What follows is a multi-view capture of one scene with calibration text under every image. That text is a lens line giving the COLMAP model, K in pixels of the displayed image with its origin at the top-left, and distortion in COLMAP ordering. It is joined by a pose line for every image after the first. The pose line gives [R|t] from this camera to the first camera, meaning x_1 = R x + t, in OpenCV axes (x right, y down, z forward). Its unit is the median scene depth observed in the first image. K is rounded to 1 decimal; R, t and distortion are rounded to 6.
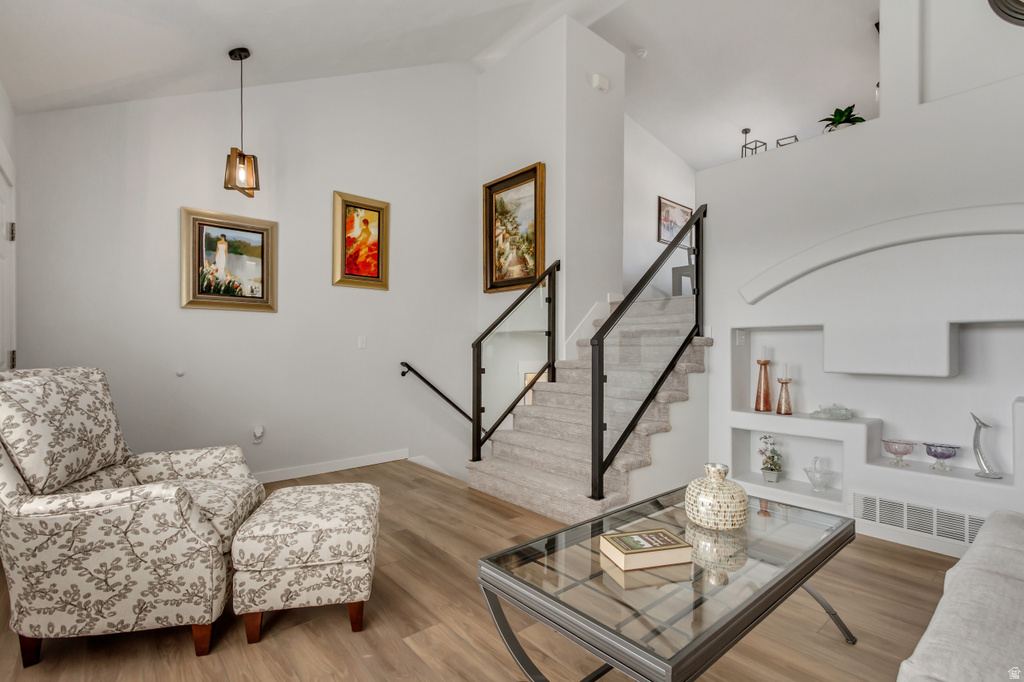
lens RADIAL K [[473.4, 0, 507.1], [0, 473.4, 340.6], [0, 0, 1]] dist [0.008707, 0.000038]
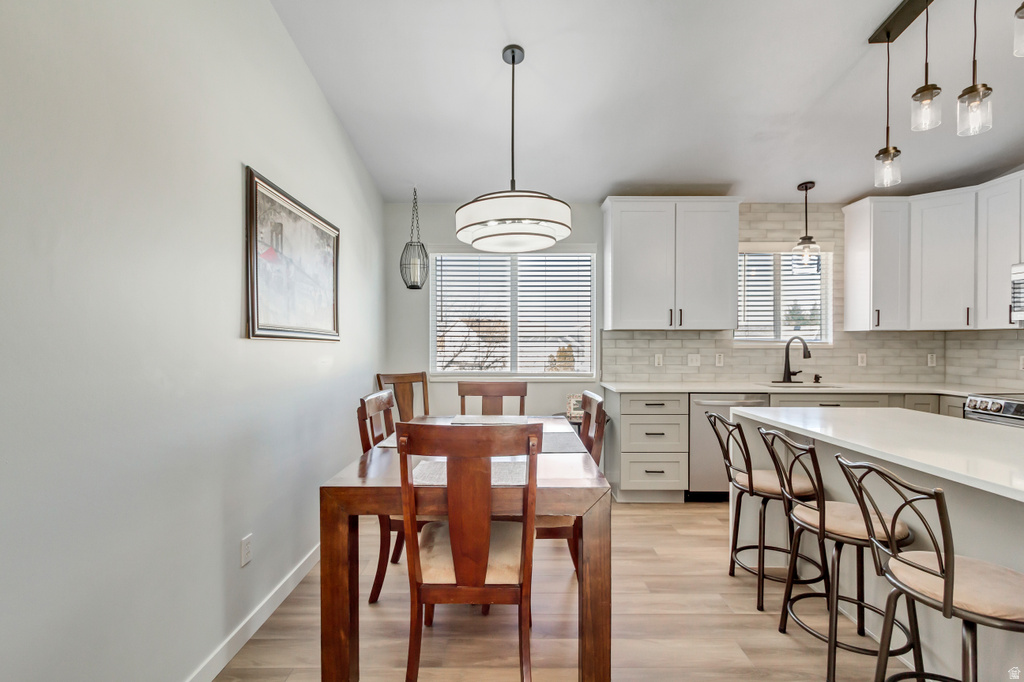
lens RADIAL K [[473.4, 0, 507.1], [0, 473.4, 340.6], [0, 0, 1]] dist [0.008707, 0.000038]
pose [[0.650399, 0.000962, 0.759592, 0.207571], [-0.012026, 0.999887, 0.009031, -0.208125], [-0.759497, -0.015009, 0.650337, 0.702425]]
